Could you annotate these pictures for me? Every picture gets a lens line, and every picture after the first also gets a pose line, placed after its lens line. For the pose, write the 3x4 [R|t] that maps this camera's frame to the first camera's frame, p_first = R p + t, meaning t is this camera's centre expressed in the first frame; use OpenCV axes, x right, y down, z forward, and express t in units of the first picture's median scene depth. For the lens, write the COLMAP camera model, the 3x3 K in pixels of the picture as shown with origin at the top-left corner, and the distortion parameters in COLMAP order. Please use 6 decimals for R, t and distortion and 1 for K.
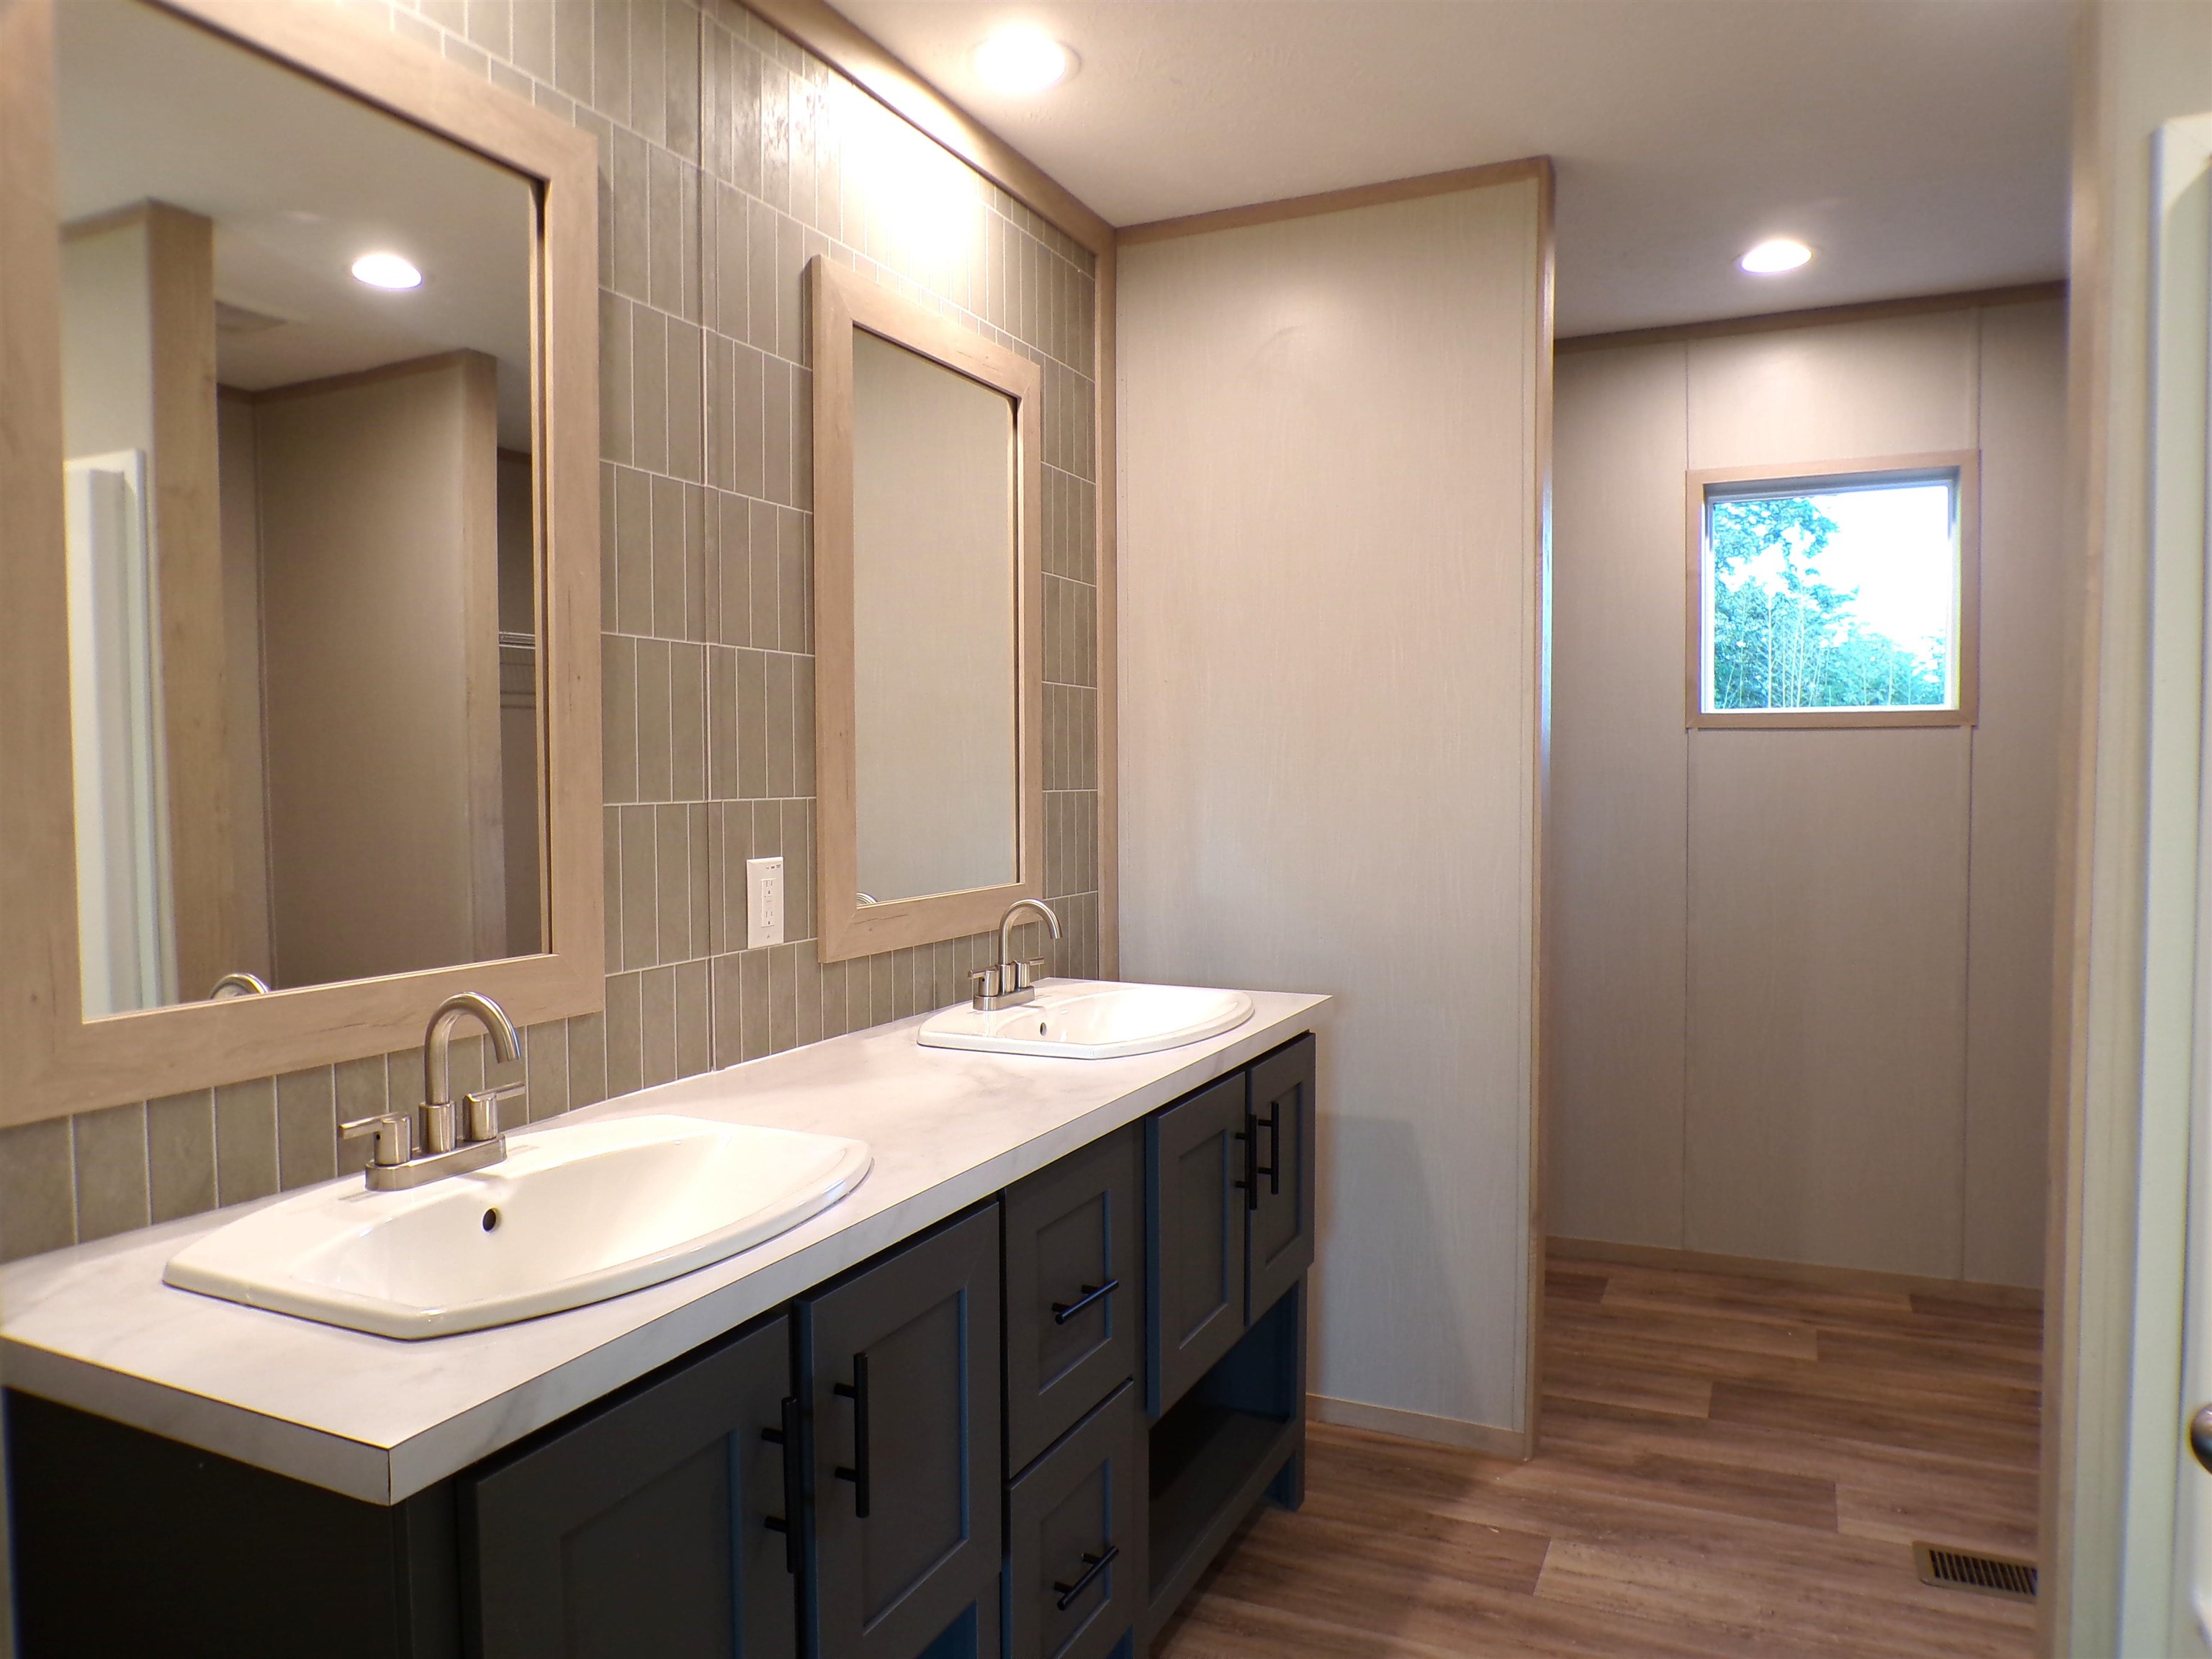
lens RADIAL K [[1494.1, 0, 1090.9], [0, 1494.1, 833.0], [0, 0, 1]] dist [-0.046024, 0.020532]
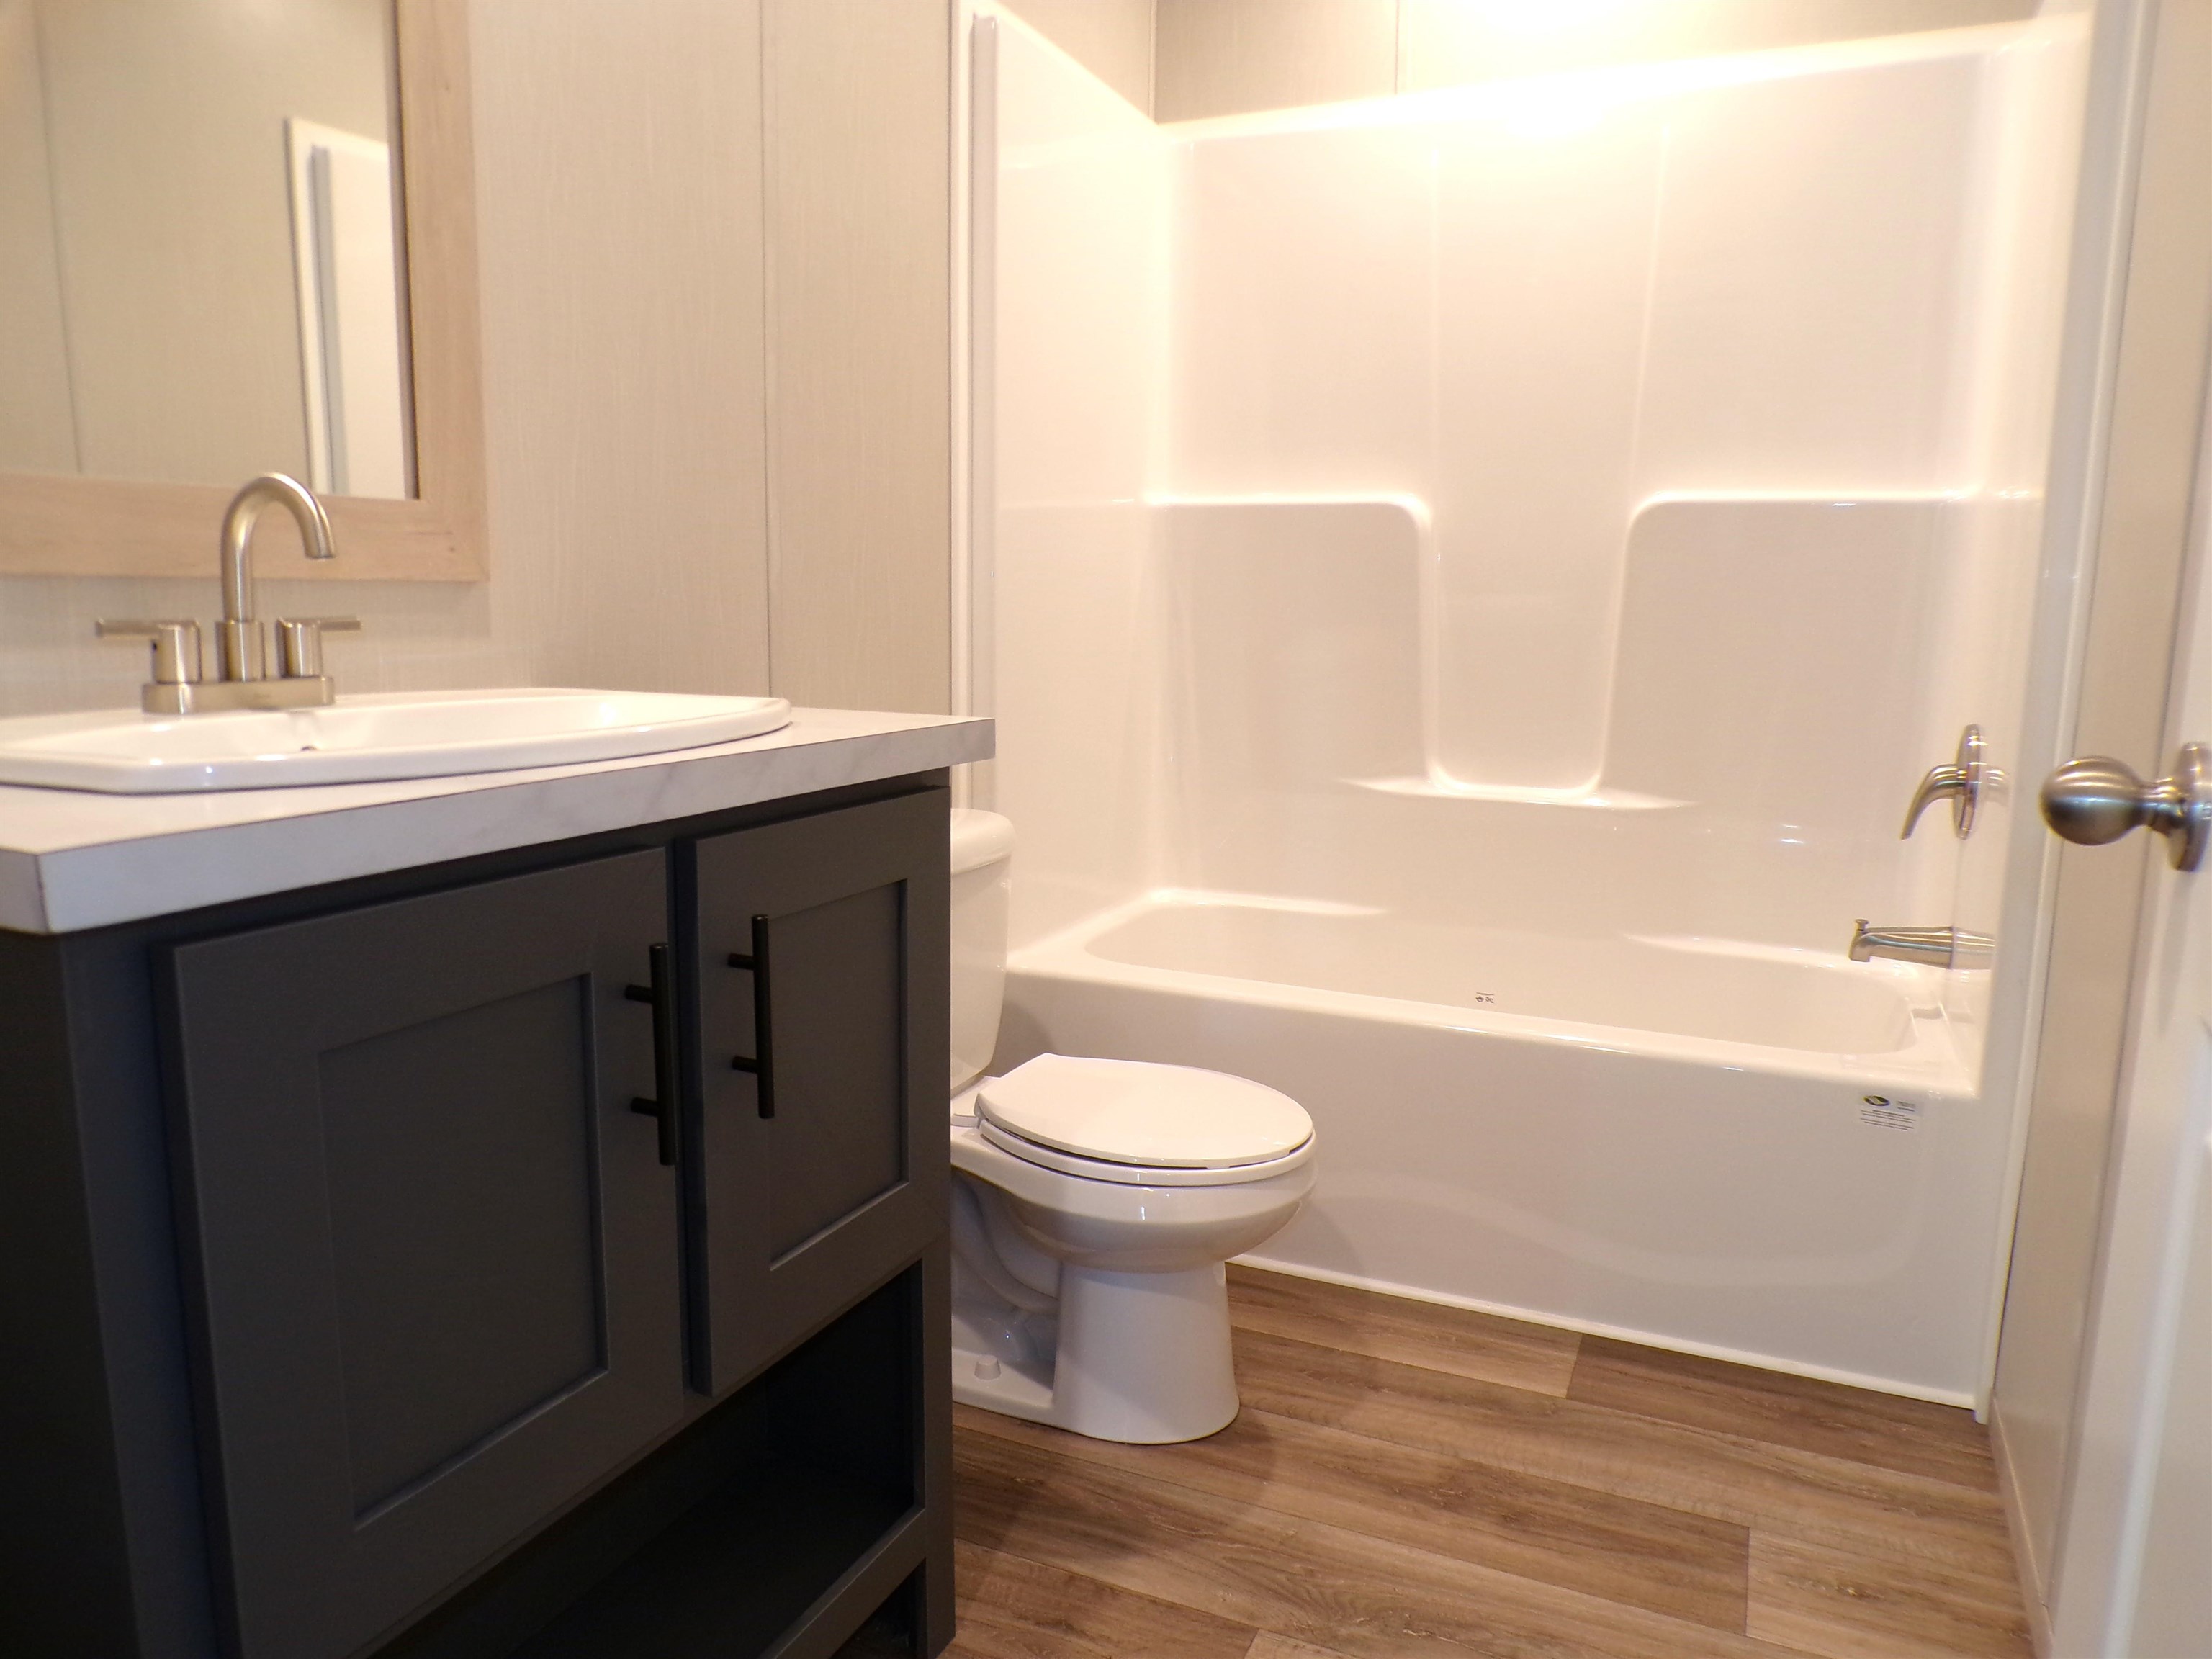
lens RADIAL K [[1494.1, 0, 1090.9], [0, 1494.1, 833.0], [0, 0, 1]] dist [-0.046024, 0.020532]
pose [[0.999414, 0.029853, 0.016741, 0.218354], [-0.031576, 0.992932, 0.114407, 0.093670], [-0.013208, -0.114869, 0.993293, 0.438883]]
